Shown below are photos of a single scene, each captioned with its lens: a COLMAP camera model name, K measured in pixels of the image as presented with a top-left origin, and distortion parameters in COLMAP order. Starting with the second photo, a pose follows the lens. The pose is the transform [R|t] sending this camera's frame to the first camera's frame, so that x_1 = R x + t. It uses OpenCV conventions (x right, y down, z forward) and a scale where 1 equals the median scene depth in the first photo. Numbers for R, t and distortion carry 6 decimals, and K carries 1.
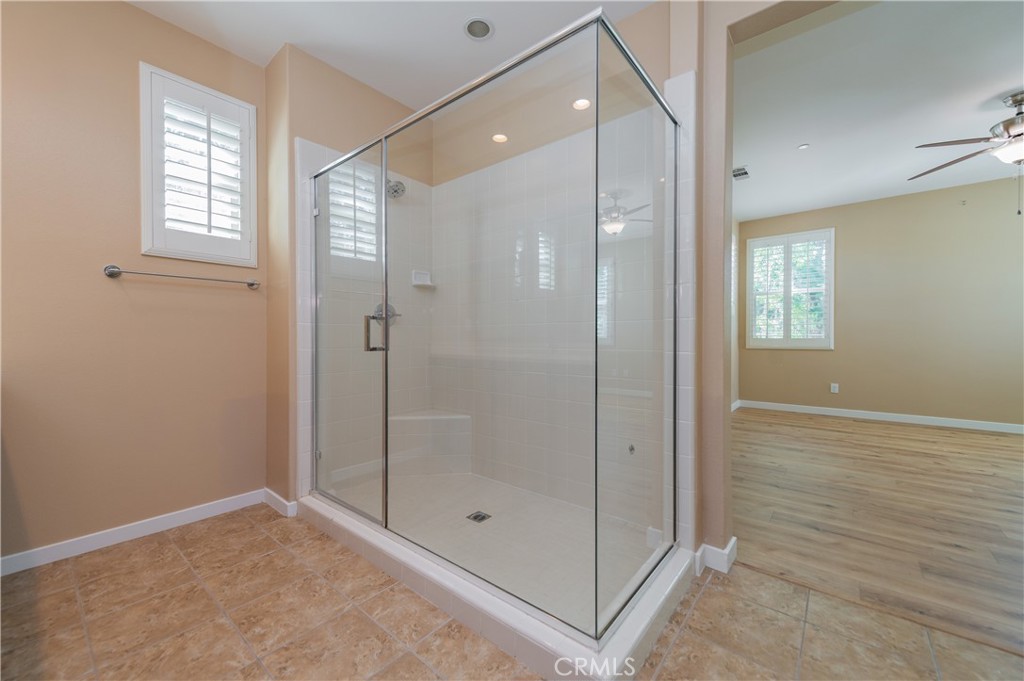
lens RADIAL K [[401.2, 0, 510.8], [0, 401.2, 339.3], [0, 0, 1]] dist [0.016432, -0.004937]
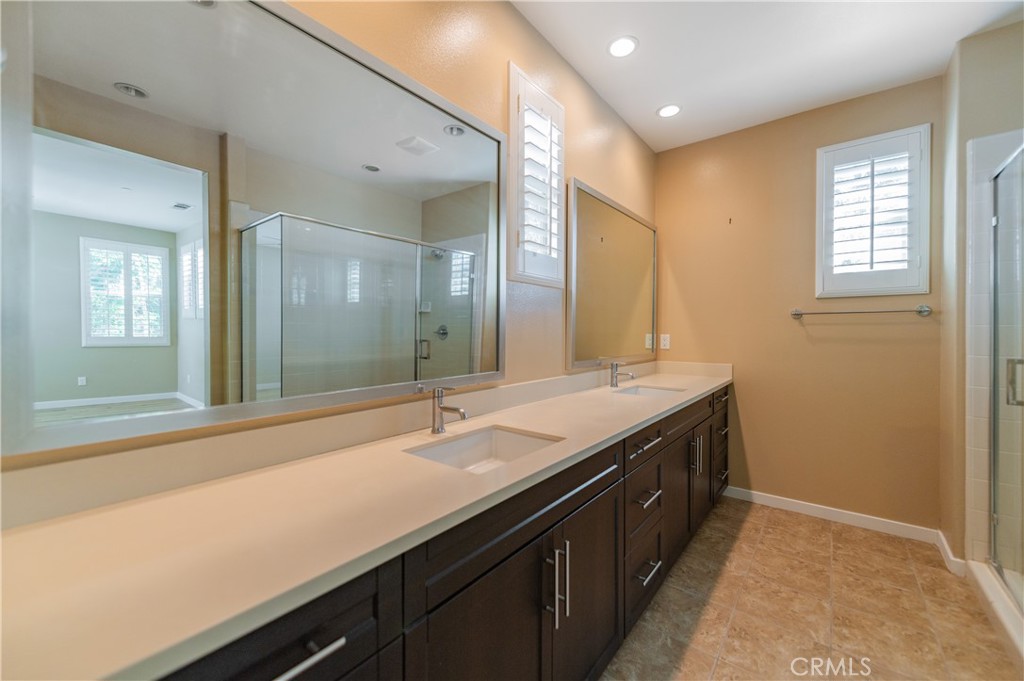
lens RADIAL K [[405.1, 0, 512.0], [0, 405.1, 333.1], [0, 0, 1]] dist [0.016566, -0.004410]
pose [[0.022745, 0.005202, -0.999728, 0.390184], [-0.003959, 0.999979, 0.005113, -0.106613], [0.999733, 0.003841, 0.022766, 0.006249]]
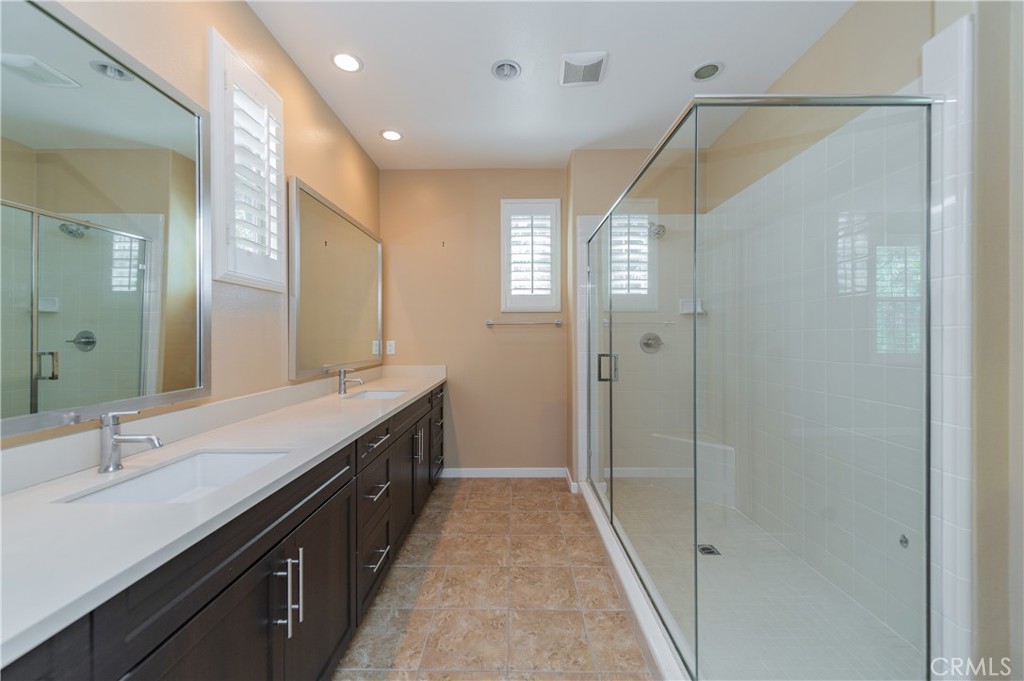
lens RADIAL K [[401.2, 0, 510.8], [0, 401.2, 339.3], [0, 0, 1]] dist [0.016432, -0.004937]
pose [[0.627852, 0.003020, -0.778327, 0.455998], [0.001966, 0.999983, 0.005466, -0.110397], [0.778330, -0.004962, 0.627836, -0.029831]]
